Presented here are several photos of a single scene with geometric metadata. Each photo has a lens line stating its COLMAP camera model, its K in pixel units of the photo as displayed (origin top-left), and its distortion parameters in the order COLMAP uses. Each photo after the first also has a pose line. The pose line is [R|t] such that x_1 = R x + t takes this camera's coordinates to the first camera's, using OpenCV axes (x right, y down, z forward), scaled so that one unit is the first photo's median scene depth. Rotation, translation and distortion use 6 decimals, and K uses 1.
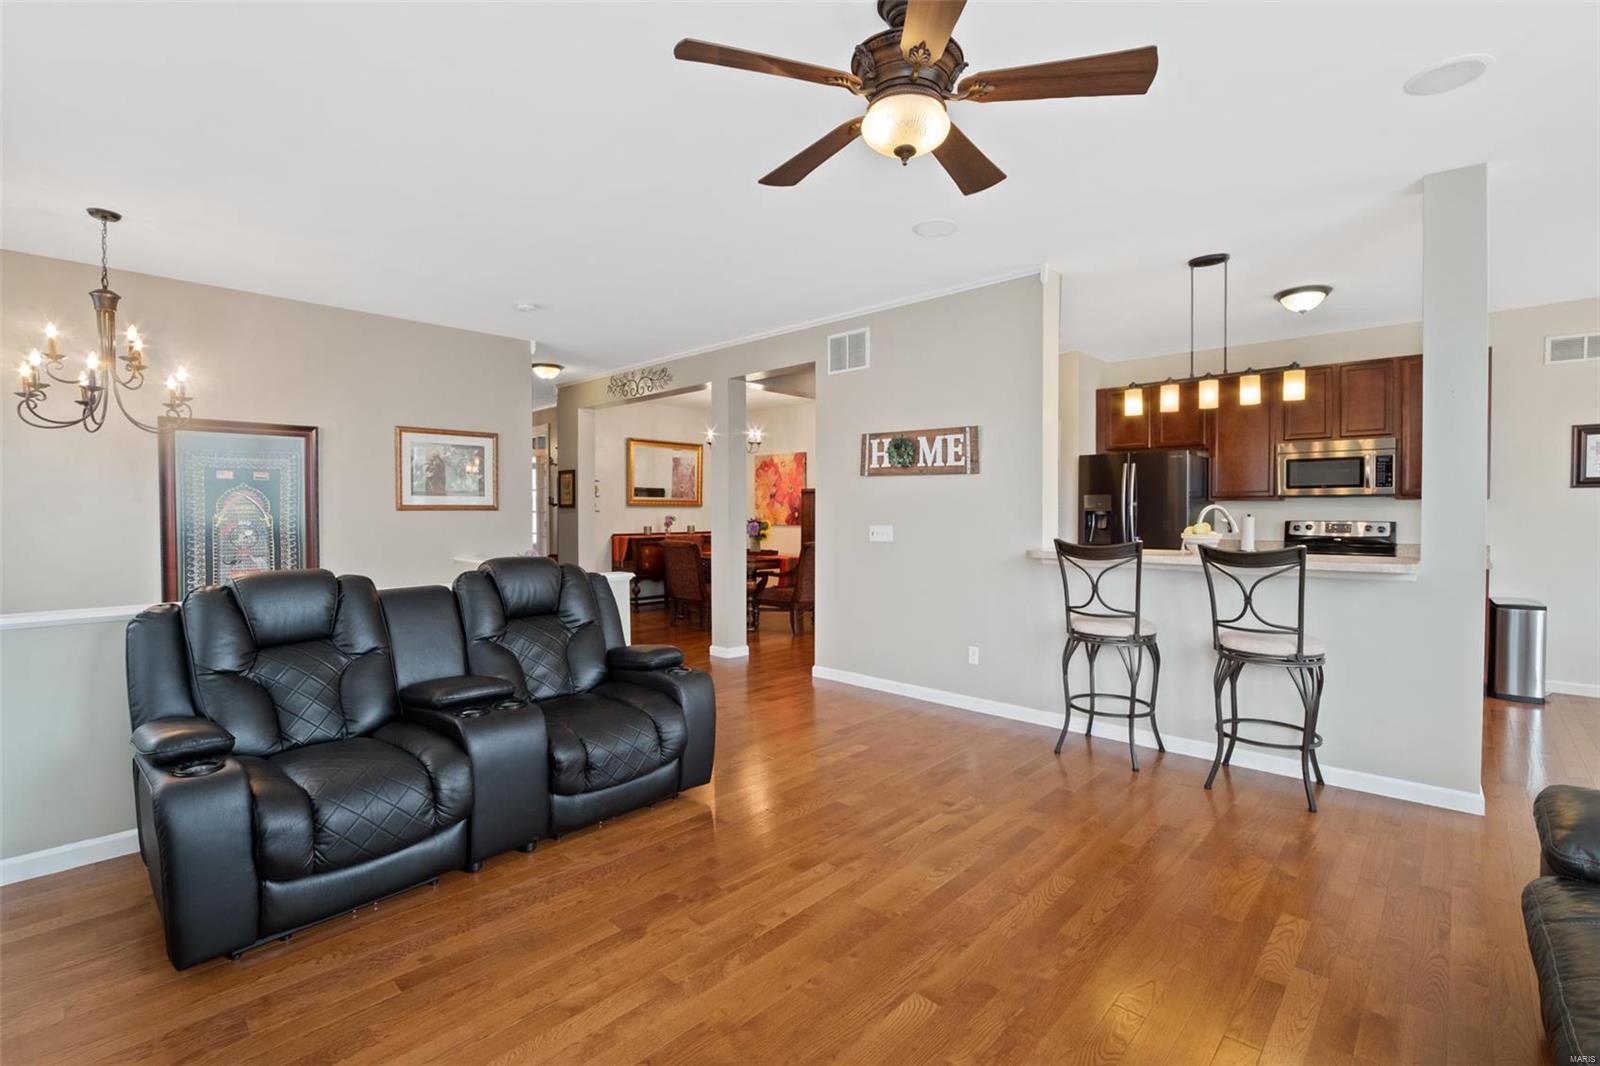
lens RADIAL K [[740.3, 0, 798.6], [0, 740.3, 510.2], [0, 0, 1]] dist [-0.032265, 0.000223]
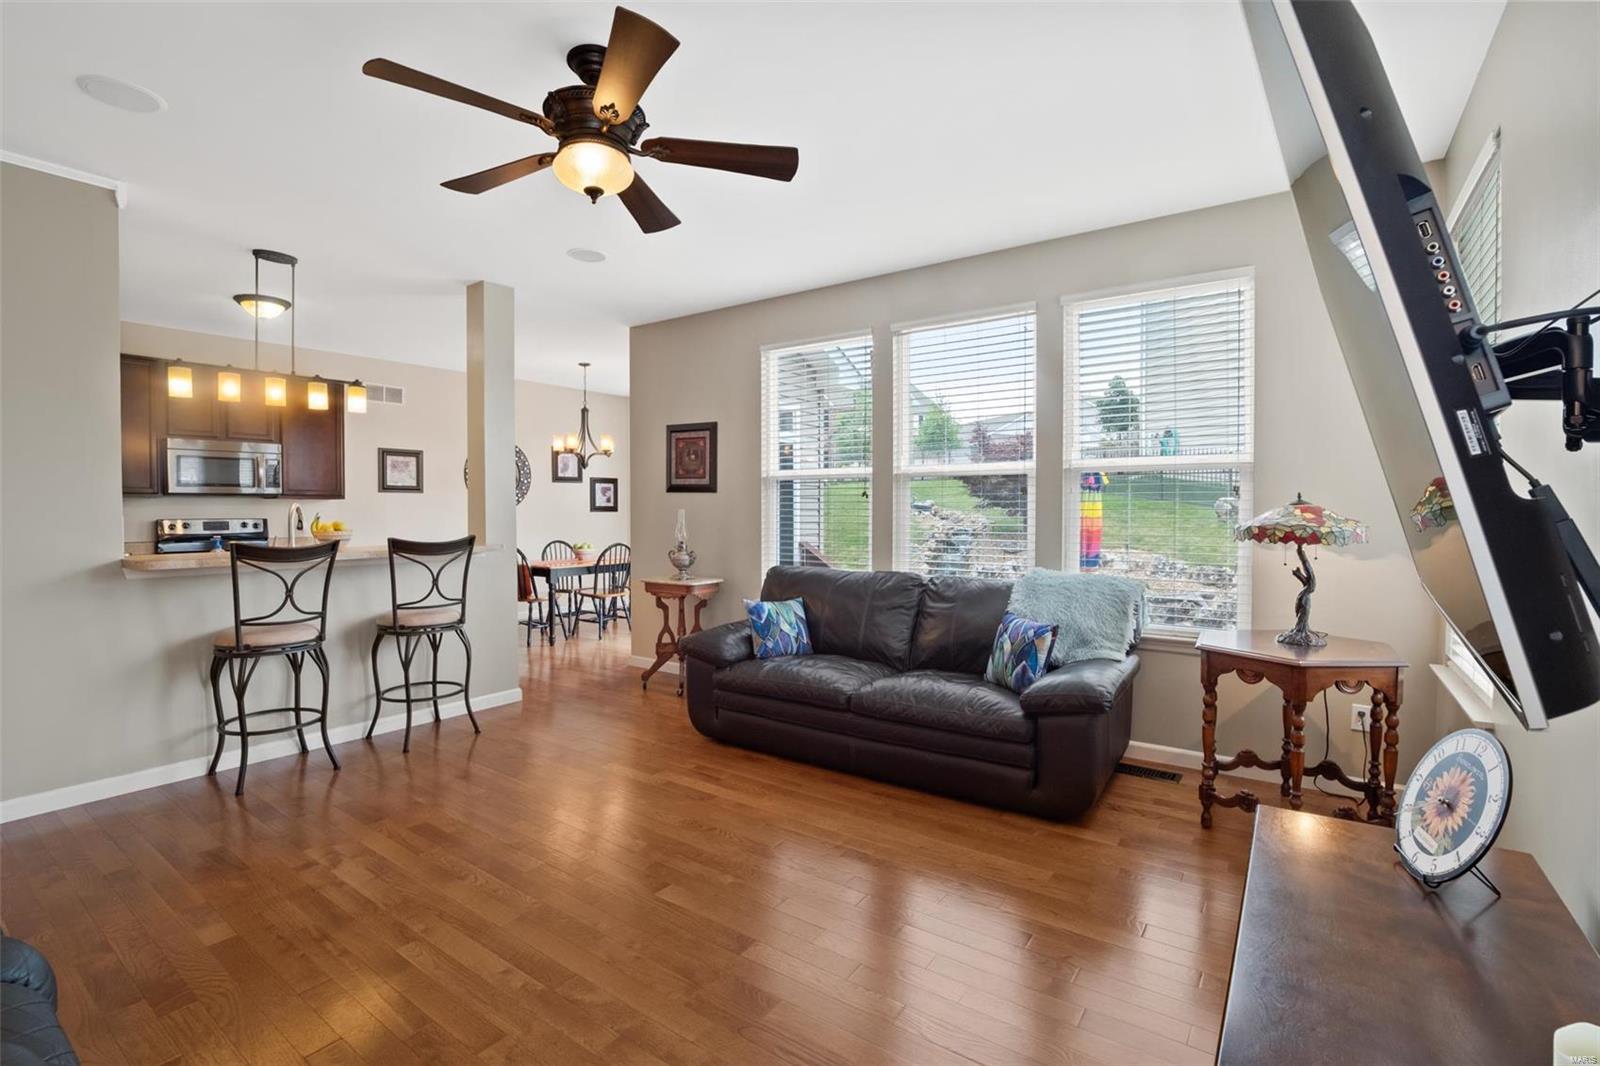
lens RADIAL K [[741.3, 0, 799.6], [0, 741.3, 509.6], [0, 0, 1]] dist [-0.004478, -0.000032]
pose [[-0.148687, -0.003170, 0.988879, -0.687891], [0.000797, 0.999994, 0.003325, -0.001594], [-0.988884, 0.001283, -0.148684, 0.571561]]
